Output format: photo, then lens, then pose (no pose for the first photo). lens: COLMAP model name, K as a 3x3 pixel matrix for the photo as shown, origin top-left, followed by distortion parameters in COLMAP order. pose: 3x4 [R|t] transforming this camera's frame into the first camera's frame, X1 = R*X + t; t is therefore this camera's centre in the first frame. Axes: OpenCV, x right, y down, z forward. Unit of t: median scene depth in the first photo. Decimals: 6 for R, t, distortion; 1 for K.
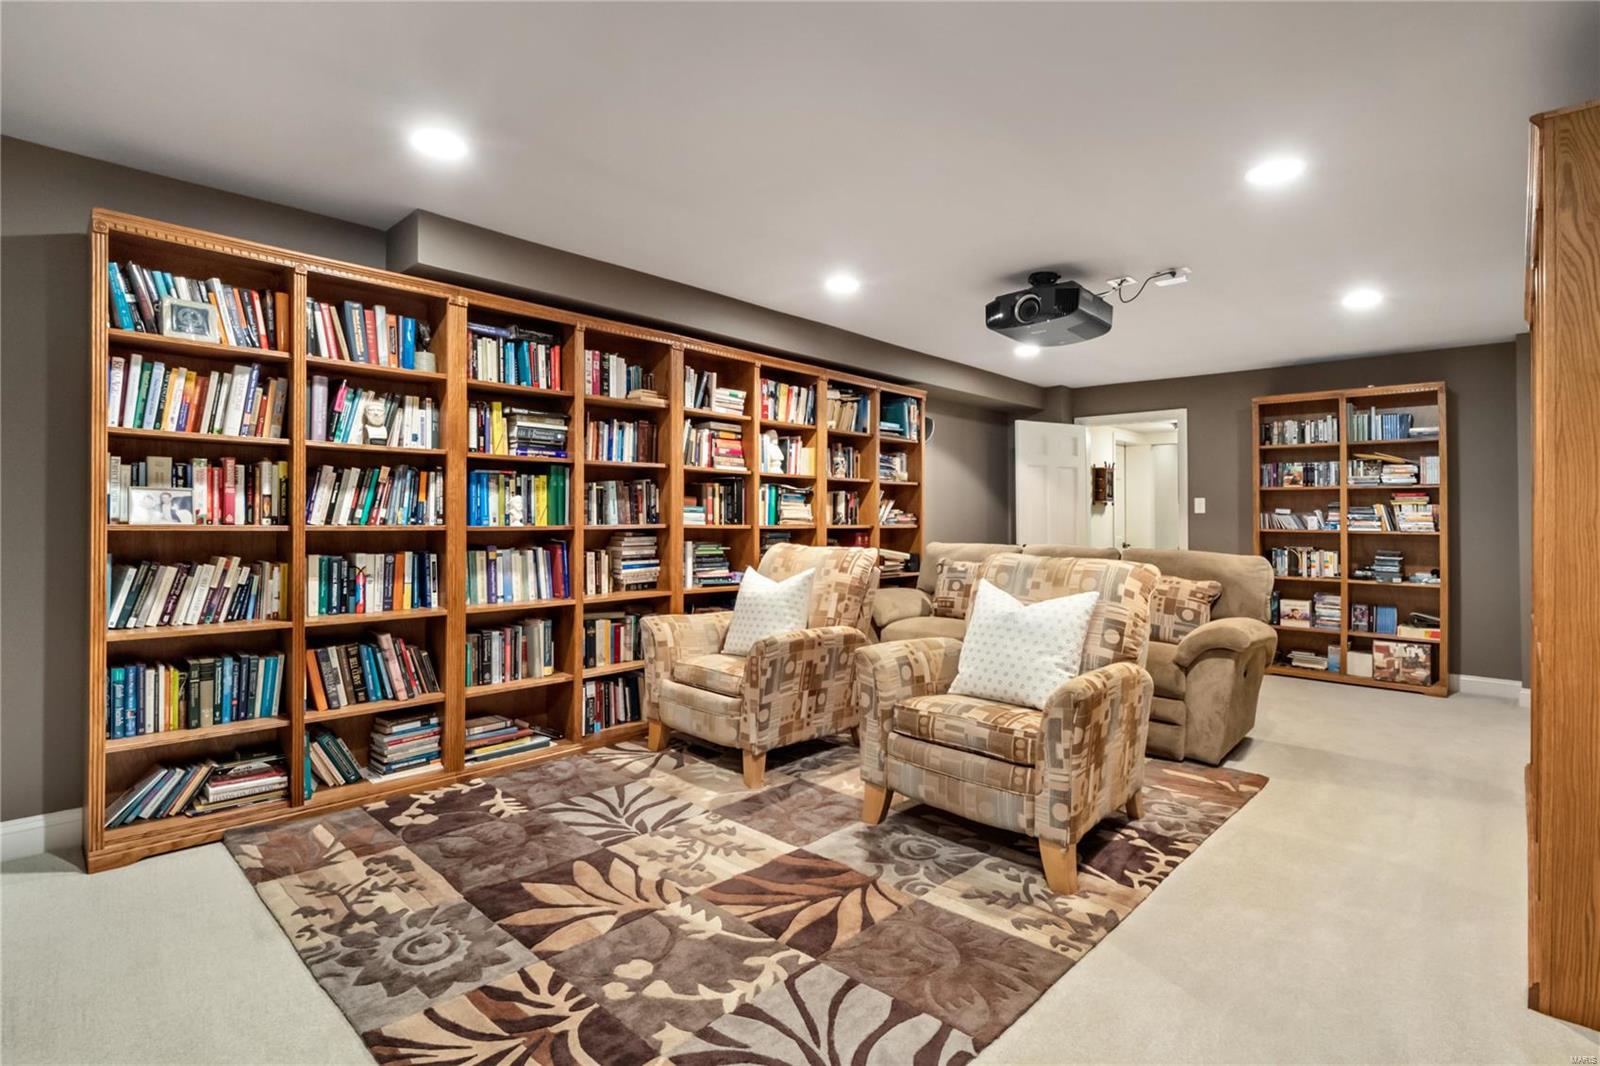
lens RADIAL K [[758.7, 0, 799.0], [0, 758.7, 520.1], [0, 0, 1]] dist [-0.002734, -0.000166]
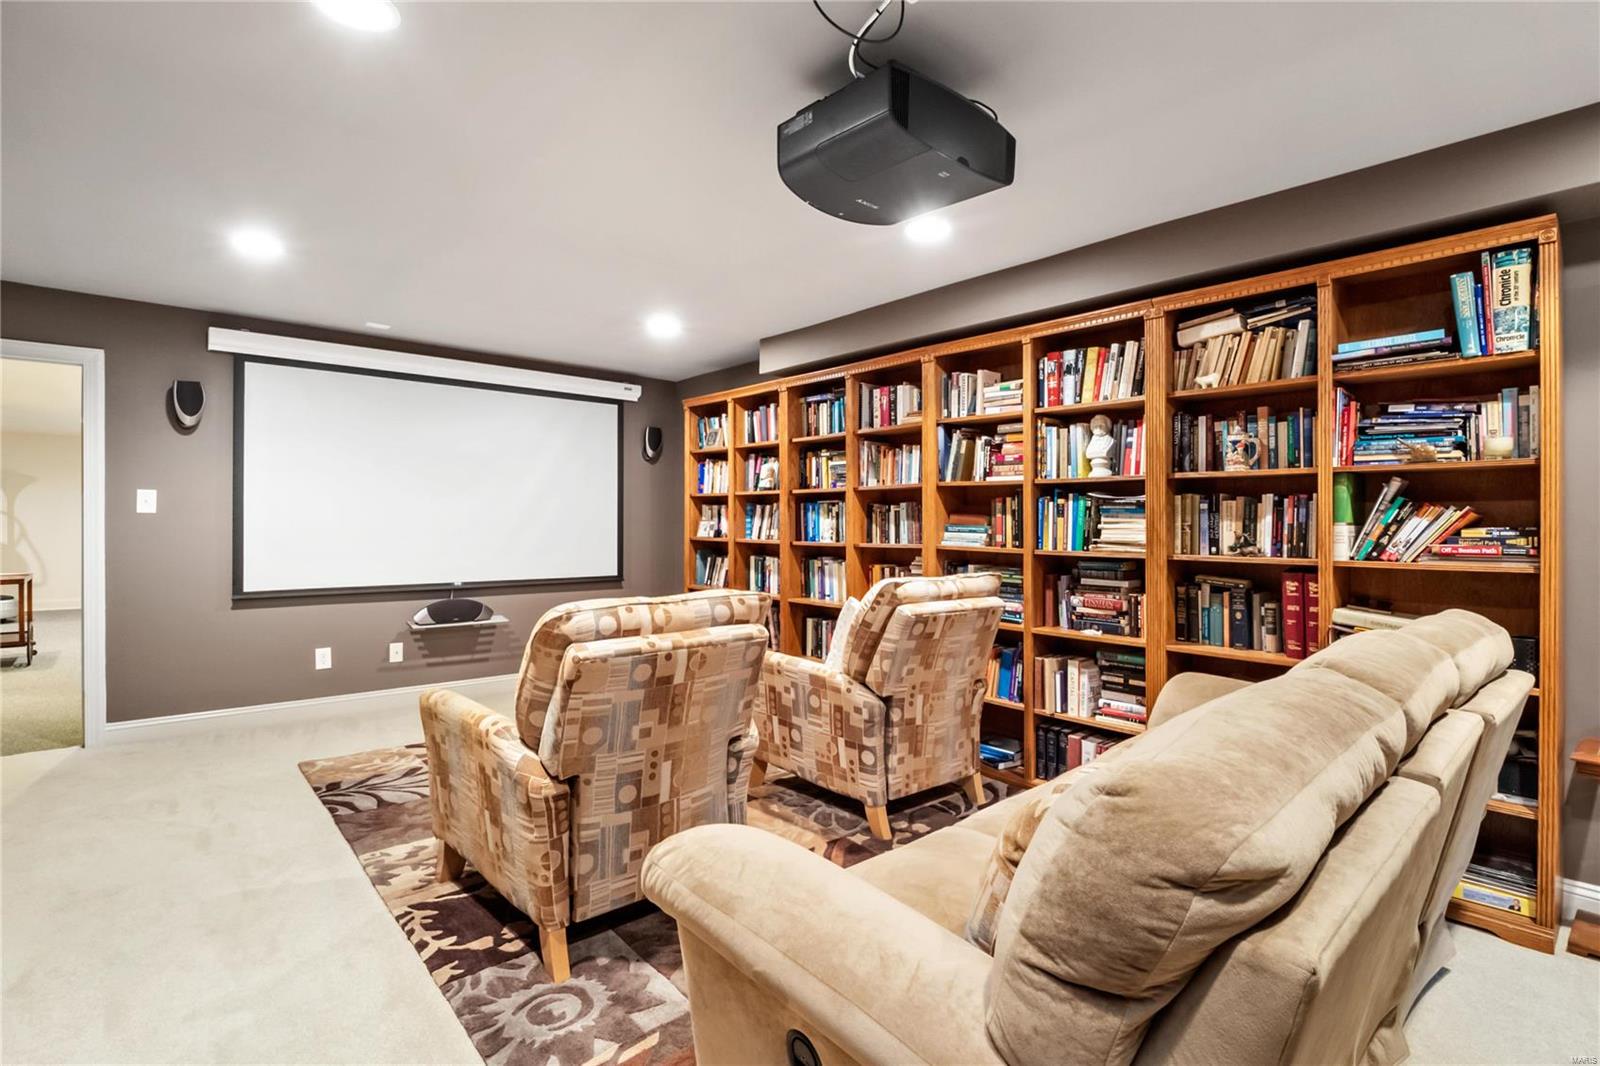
lens RADIAL K [[758.7, 0, 798.9], [0, 758.7, 531.8], [0, 0, 1]] dist [-0.002734, -0.000166]
pose [[-0.086381, -0.001147, -0.996262, 0.858672], [-0.011707, 0.999931, -0.000136, -0.009550], [0.996193, 0.011652, -0.086388, 0.983504]]
